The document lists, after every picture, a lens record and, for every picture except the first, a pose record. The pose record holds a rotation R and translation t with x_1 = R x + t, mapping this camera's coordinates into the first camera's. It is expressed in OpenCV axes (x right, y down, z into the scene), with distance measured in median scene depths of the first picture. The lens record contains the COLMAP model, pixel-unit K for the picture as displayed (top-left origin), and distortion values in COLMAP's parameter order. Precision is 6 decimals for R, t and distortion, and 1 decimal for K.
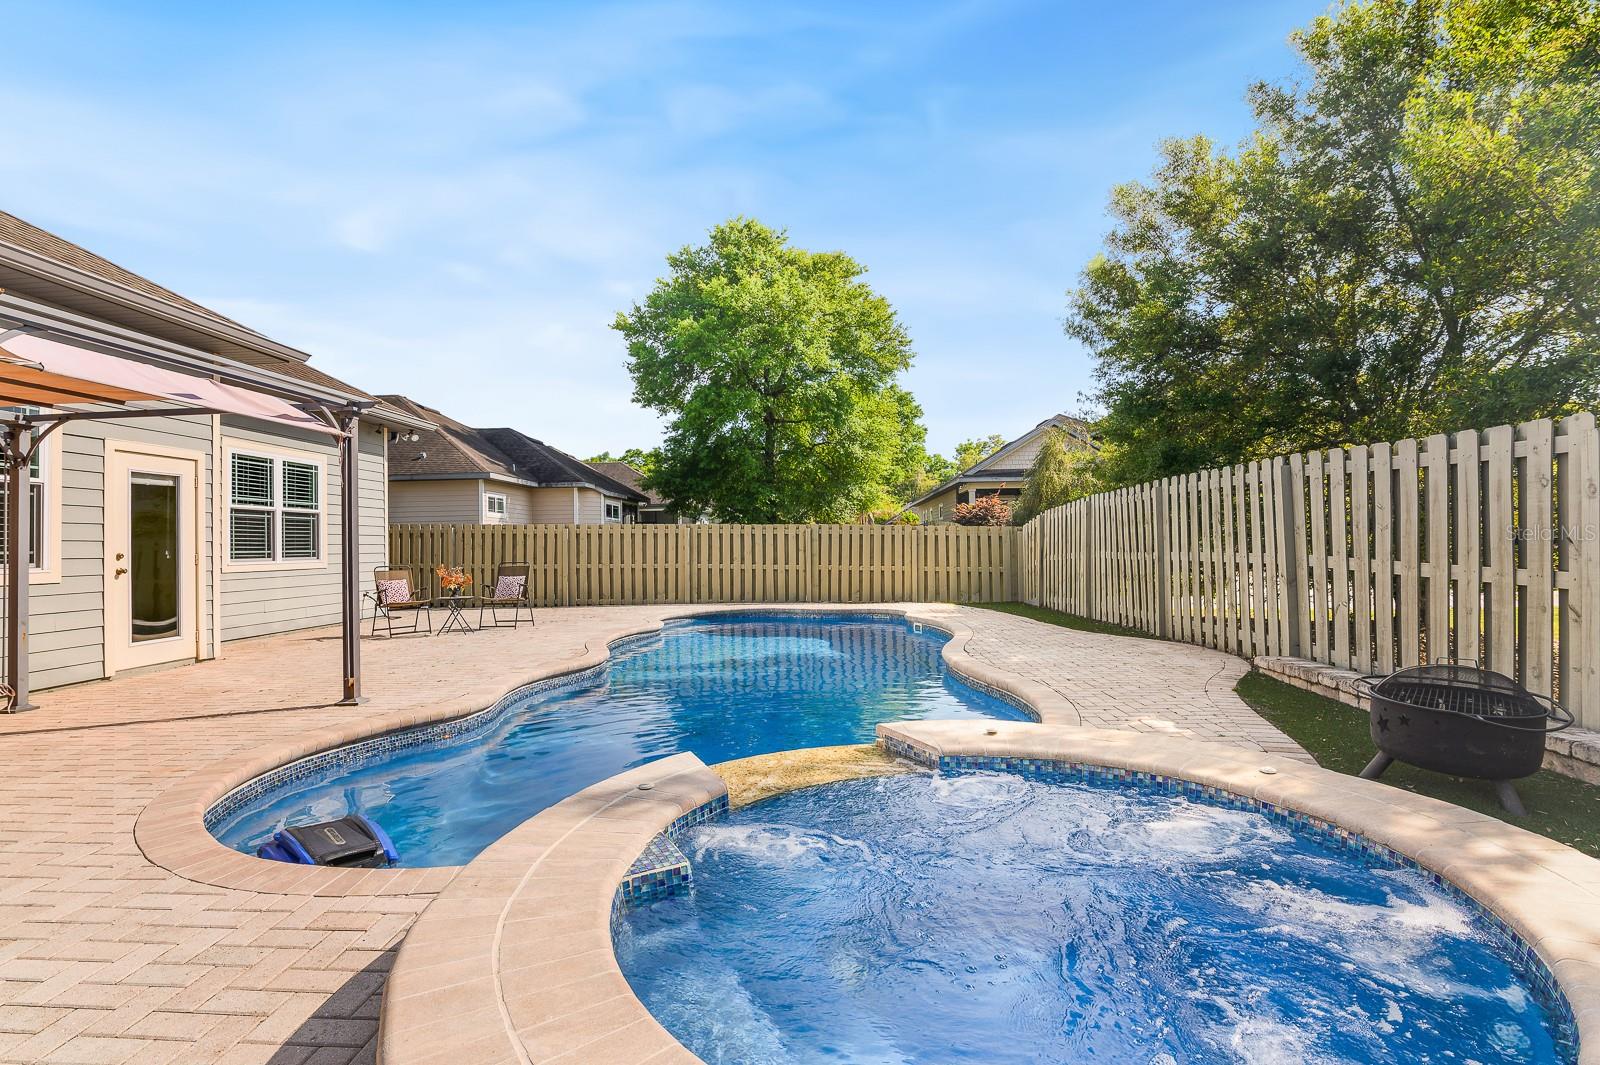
lens RADIAL K [[750.7, 0, 816.3], [0, 750.7, 543.7], [0, 0, 1]] dist [-0.020330, 0.001329]
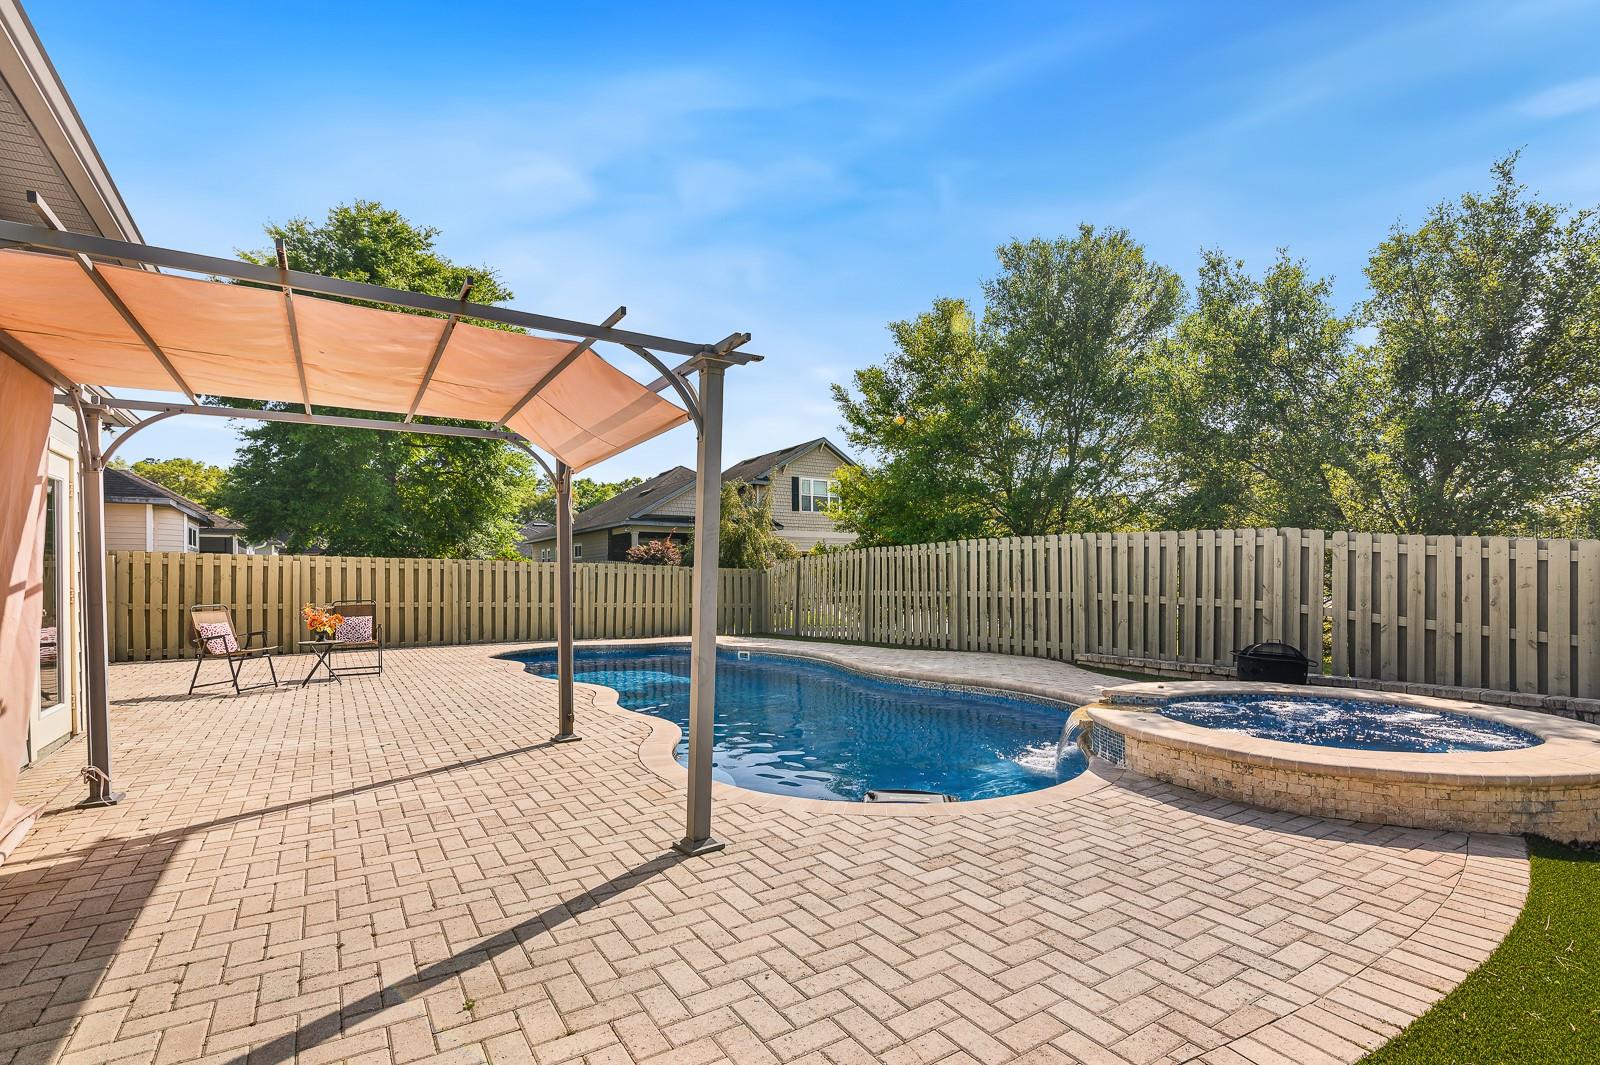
lens RADIAL K [[750.7, 0, 817.0], [0, 750.7, 571.2], [0, 0, 1]] dist [-0.020330, 0.001329]
pose [[0.826062, 0.019396, 0.563246, -0.322358], [-0.009968, 0.999754, -0.019807, 0.002248], [-0.563491, 0.010747, 0.826052, -0.012283]]
